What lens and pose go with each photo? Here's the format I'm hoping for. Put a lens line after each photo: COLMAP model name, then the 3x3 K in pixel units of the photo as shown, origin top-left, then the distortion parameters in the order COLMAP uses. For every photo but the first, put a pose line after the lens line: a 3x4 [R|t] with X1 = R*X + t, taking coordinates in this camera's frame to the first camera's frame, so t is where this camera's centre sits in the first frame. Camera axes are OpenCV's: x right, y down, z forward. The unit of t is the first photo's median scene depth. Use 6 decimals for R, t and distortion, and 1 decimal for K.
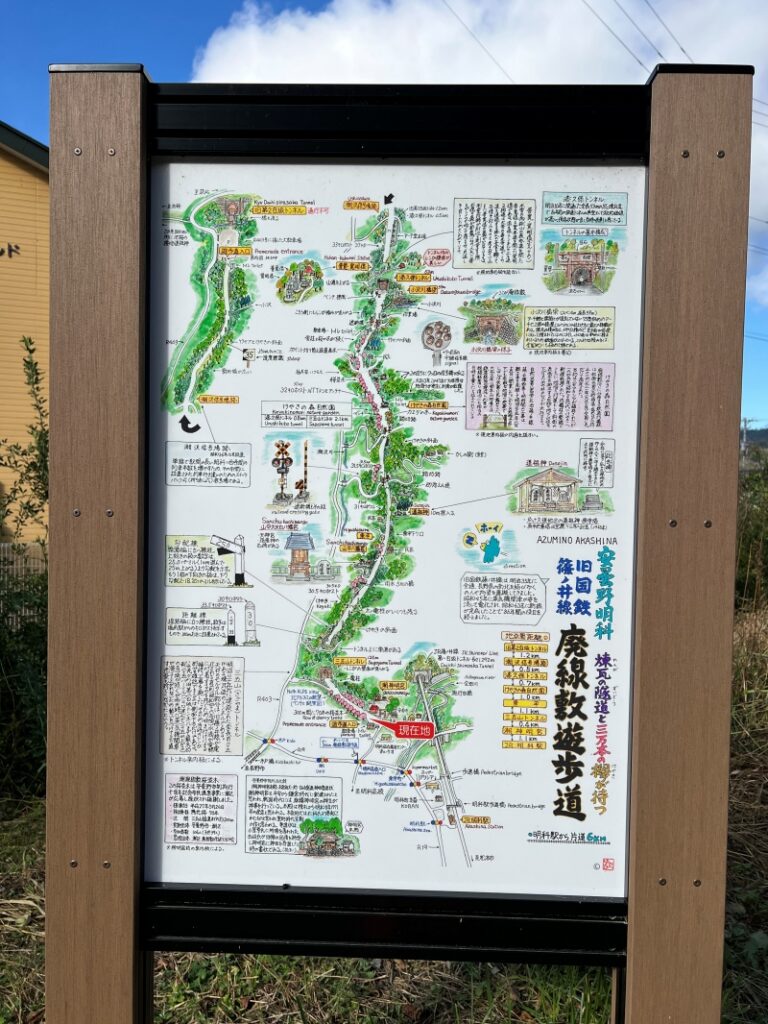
lens RADIAL K [[780.8, 0, 385.9], [0, 780.8, 505.9], [0, 0, 1]] dist [0.047605, -0.027766]
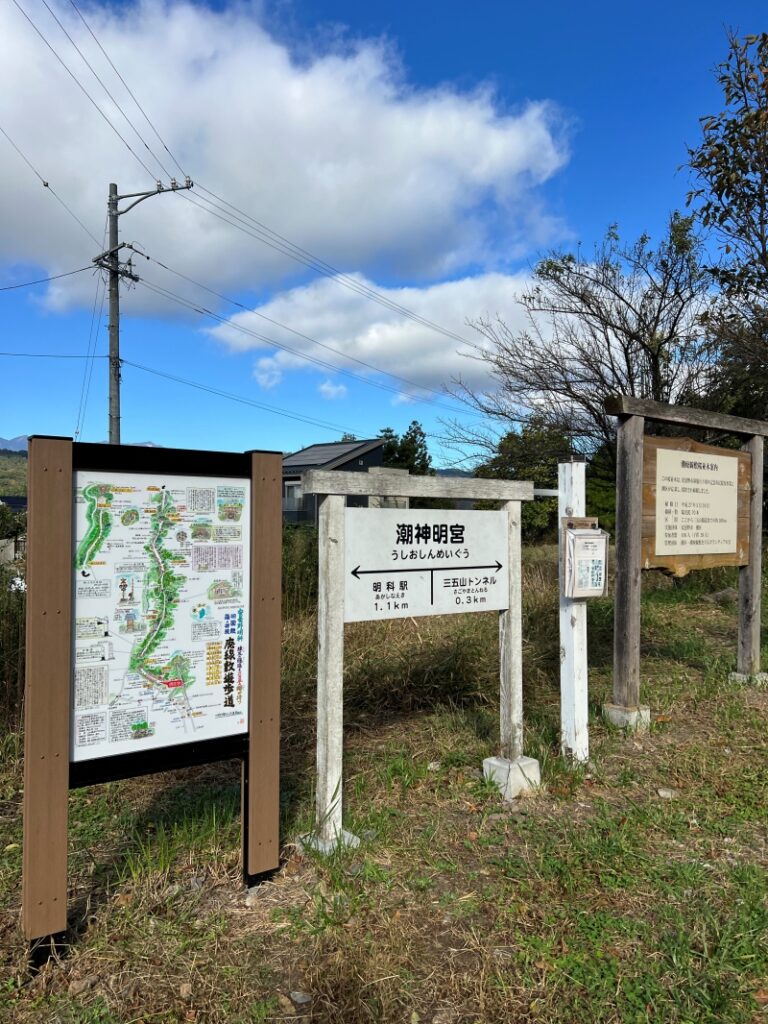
lens RADIAL K [[780.8, 0, 386.3], [0, 780.8, 515.0], [0, 0, 1]] dist [0.047605, -0.027766]
pose [[0.802554, -0.011119, 0.596475, -0.980370], [0.030403, 0.999289, -0.022279, -0.207373], [-0.595804, 0.036015, 0.802322, -1.603338]]
